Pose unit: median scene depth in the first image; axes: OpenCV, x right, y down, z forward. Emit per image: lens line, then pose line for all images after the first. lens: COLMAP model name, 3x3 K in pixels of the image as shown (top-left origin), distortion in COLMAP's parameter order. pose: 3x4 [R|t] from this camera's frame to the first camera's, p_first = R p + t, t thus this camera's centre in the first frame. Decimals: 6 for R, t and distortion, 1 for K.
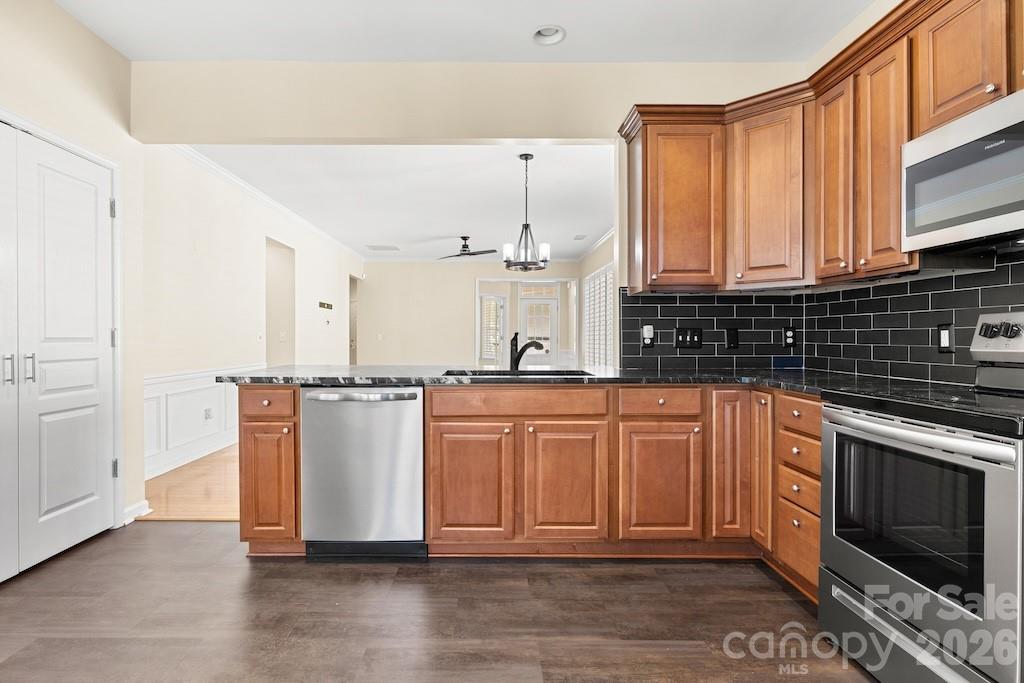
lens RADIAL K [[533.7, 0, 485.3], [0, 533.7, 339.0], [0, 0, 1]] dist [-0.001530, -0.000048]
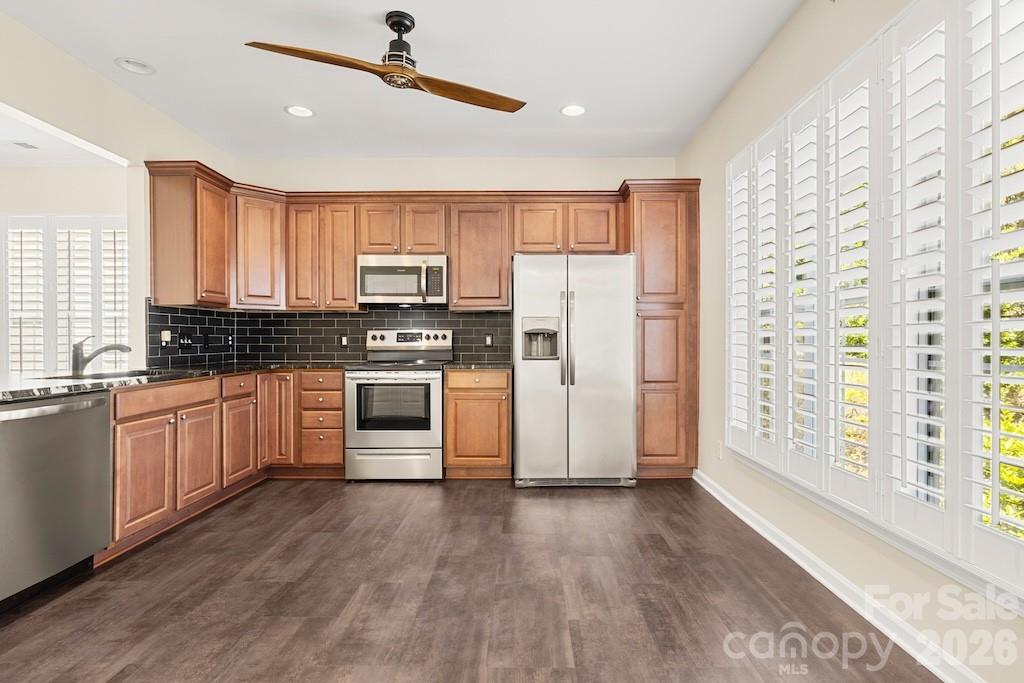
lens RADIAL K [[525.9, 0, 525.1], [0, 525.9, 341.3], [0, 0, 1]] dist [-0.002926, 0.000033]
pose [[-0.005098, -0.002702, 0.999983, -1.098499], [0.004522, 0.999986, 0.002725, -0.001479], [-0.999977, 0.004536, -0.005086, 0.232906]]
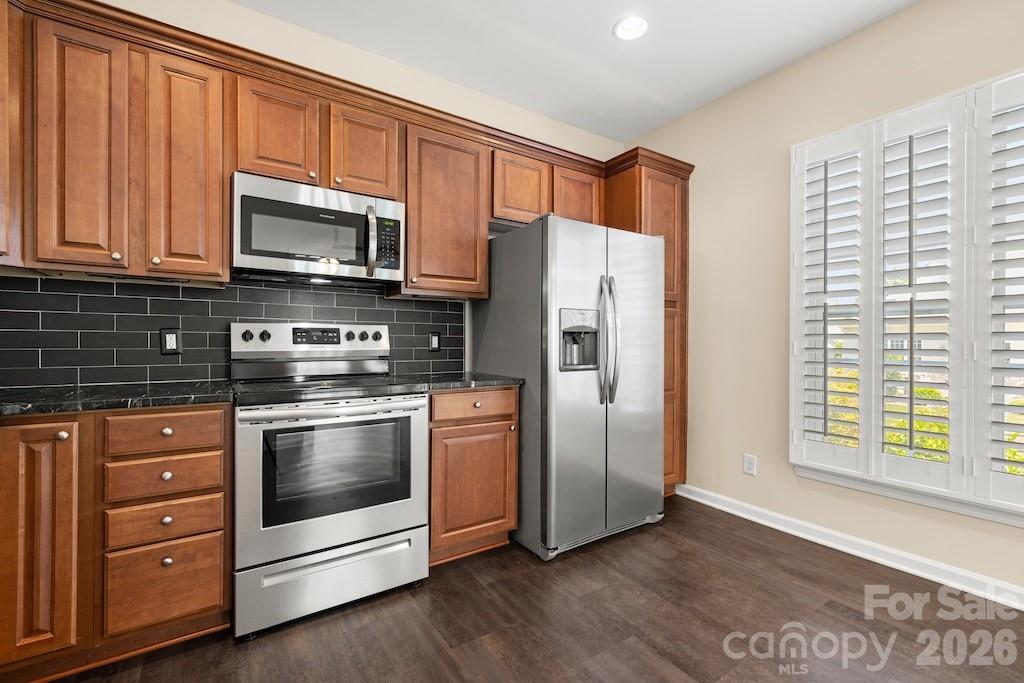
lens RADIAL K [[442.9, 0, 508.6], [0, 442.9, 340.8], [0, 0, 1]] dist [0.004149, 0.000306]
pose [[-0.558236, -0.003588, 0.829674, -0.251347], [-0.002720, 0.999993, 0.002495, -0.005653], [-0.829677, -0.000864, -0.558242, 0.795790]]
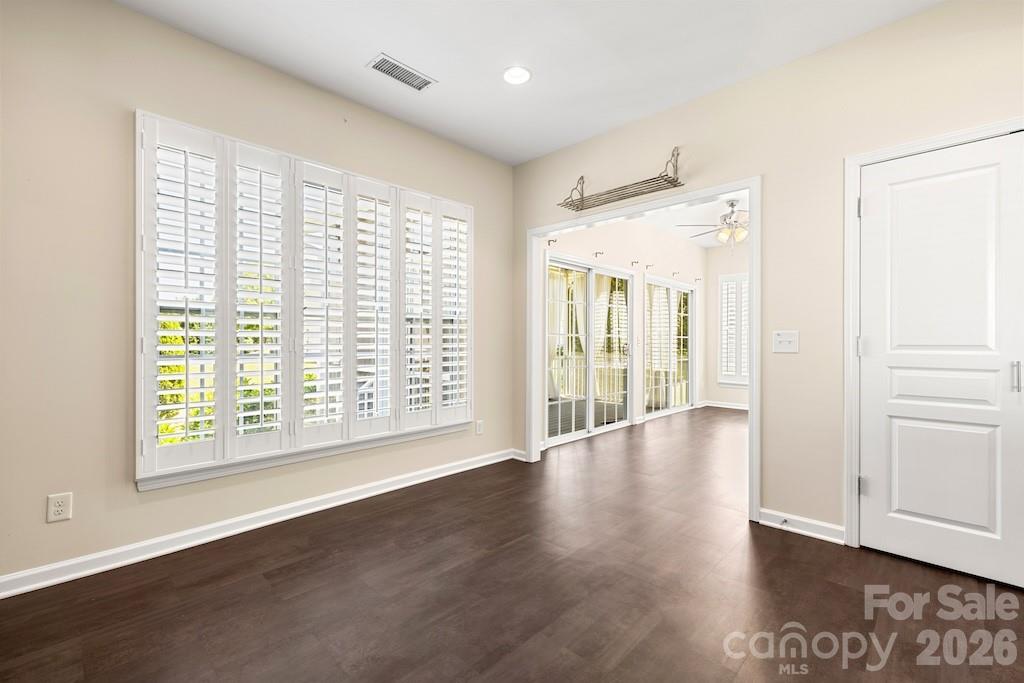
lens RADIAL K [[442.9, 0, 508.6], [0, 442.9, 340.8], [0, 0, 1]] dist [0.004149, 0.000306]
pose [[-0.692200, -0.003840, -0.721695, 0.338842], [-0.008118, 0.999964, 0.002465, -0.005941], [0.721660, 0.007565, -0.692206, 0.820438]]
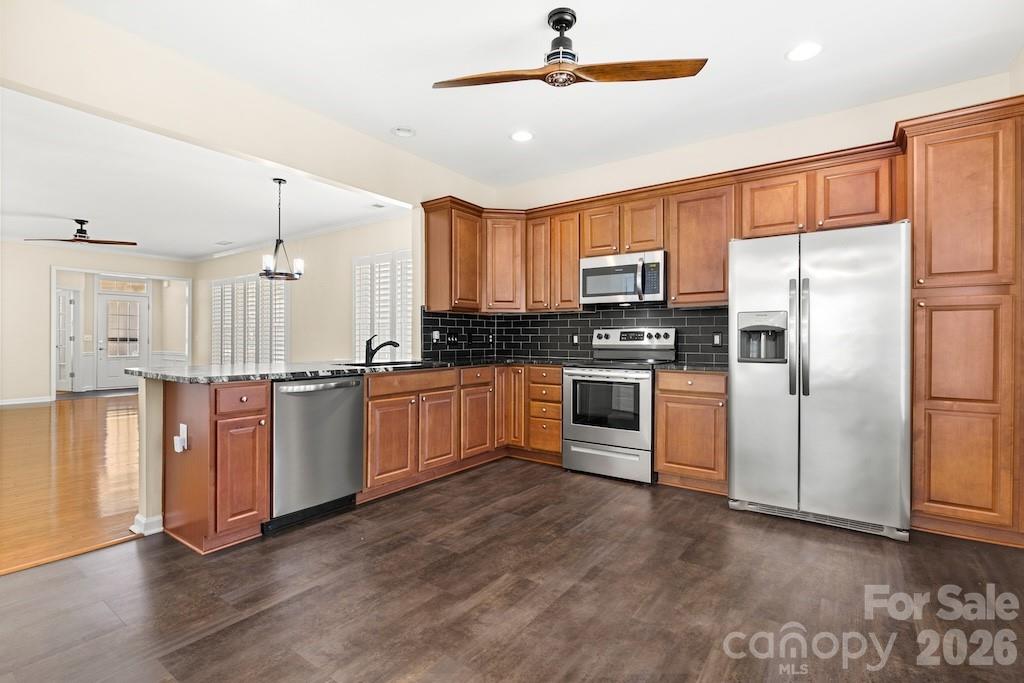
lens RADIAL K [[478.6, 0, 507.3], [0, 478.6, 339.3], [0, 0, 1]] dist [-0.005655, 0.000130]
pose [[0.583839, 0.000592, 0.811870, -0.881766], [0.000395, 0.999999, -0.001013, 0.000663], [-0.811870, 0.000912, 0.583838, 0.007700]]
